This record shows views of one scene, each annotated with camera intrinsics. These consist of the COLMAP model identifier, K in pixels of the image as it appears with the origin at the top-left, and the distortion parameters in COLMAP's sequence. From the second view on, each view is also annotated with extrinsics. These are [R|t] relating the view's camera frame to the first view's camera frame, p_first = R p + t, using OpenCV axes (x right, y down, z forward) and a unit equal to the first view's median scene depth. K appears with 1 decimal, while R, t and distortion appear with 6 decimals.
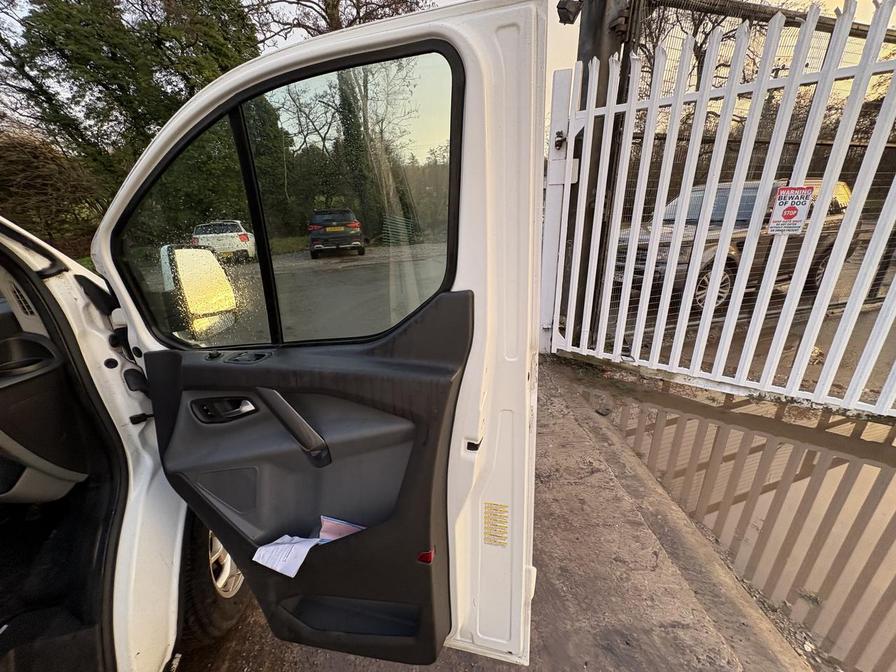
lens RADIAL K [[355.9, 0, 445.0], [0, 355.9, 332.6], [0, 0, 1]] dist [0.003067, -0.000749]
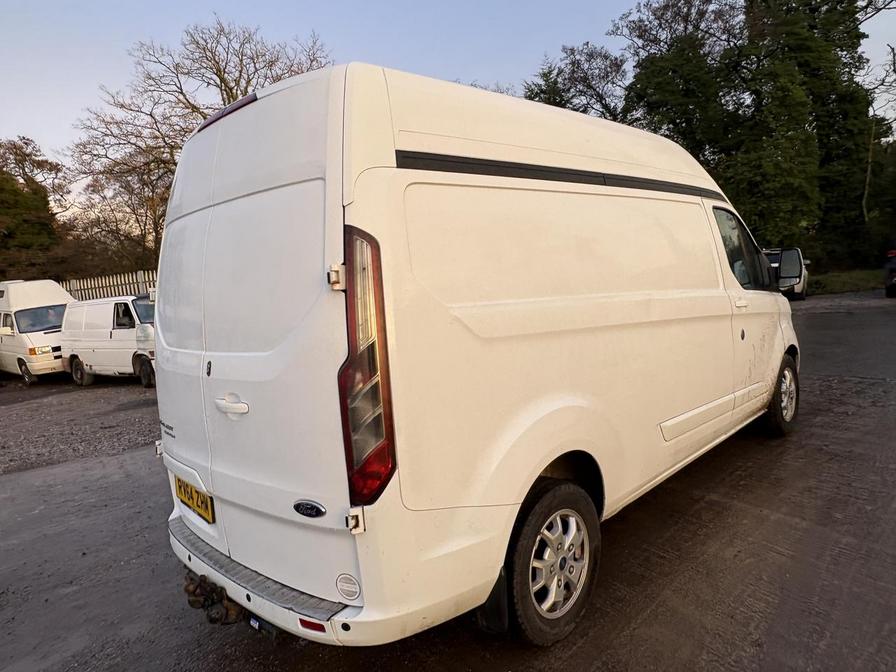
lens RADIAL K [[591.5, 0, 450.2], [0, 591.5, 332.8], [0, 0, 1]] dist [0.002174, -0.000816]
pose [[0.539333, 0.074112, -0.838825, 0.147878], [-0.216664, 0.974797, -0.053181, 0.110144], [0.813743, 0.210425, 0.541797, -0.318744]]
